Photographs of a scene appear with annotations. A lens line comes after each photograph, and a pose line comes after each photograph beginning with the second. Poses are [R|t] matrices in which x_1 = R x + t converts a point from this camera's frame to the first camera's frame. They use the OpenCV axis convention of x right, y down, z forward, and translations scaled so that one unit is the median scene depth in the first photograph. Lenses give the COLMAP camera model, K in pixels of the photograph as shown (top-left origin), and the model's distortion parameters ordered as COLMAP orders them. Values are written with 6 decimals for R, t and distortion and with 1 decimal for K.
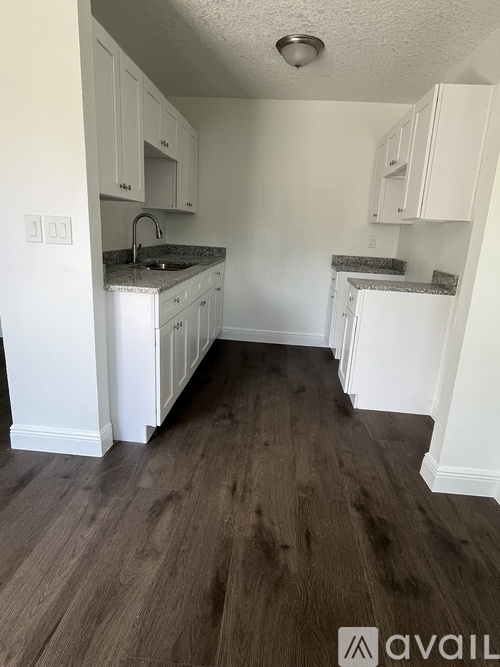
lens RADIAL K [[391.9, 0, 254.3], [0, 391.9, 334.0], [0, 0, 1]] dist [-0.004200, -0.000197]
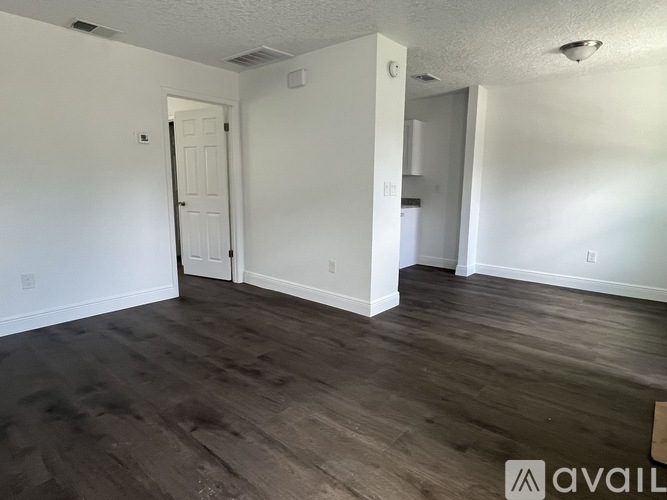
lens RADIAL K [[391.9, 0, 332.6], [0, 391.9, 251.5], [0, 0, 1]] dist [-0.004200, -0.000197]
pose [[0.586204, -0.187387, 0.788195, -1.687107], [0.232351, 0.970900, 0.058017, -0.102147], [-0.776130, 0.149128, 0.612685, 0.039026]]
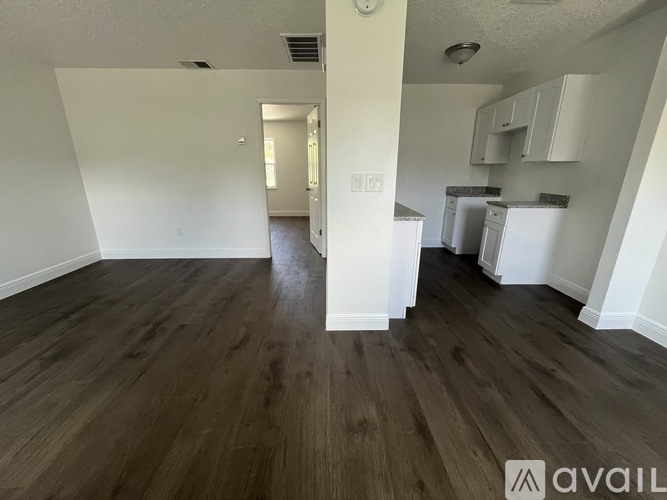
lens RADIAL K [[269.0, 0, 333.5], [0, 269.0, 250.0], [0, 0, 1]] dist [-0.001331, -0.000211]
pose [[0.993465, -0.080238, 0.081173, -0.548954], [0.077889, 0.996458, 0.031709, -0.037856], [-0.083429, -0.025179, 0.996196, -0.013942]]
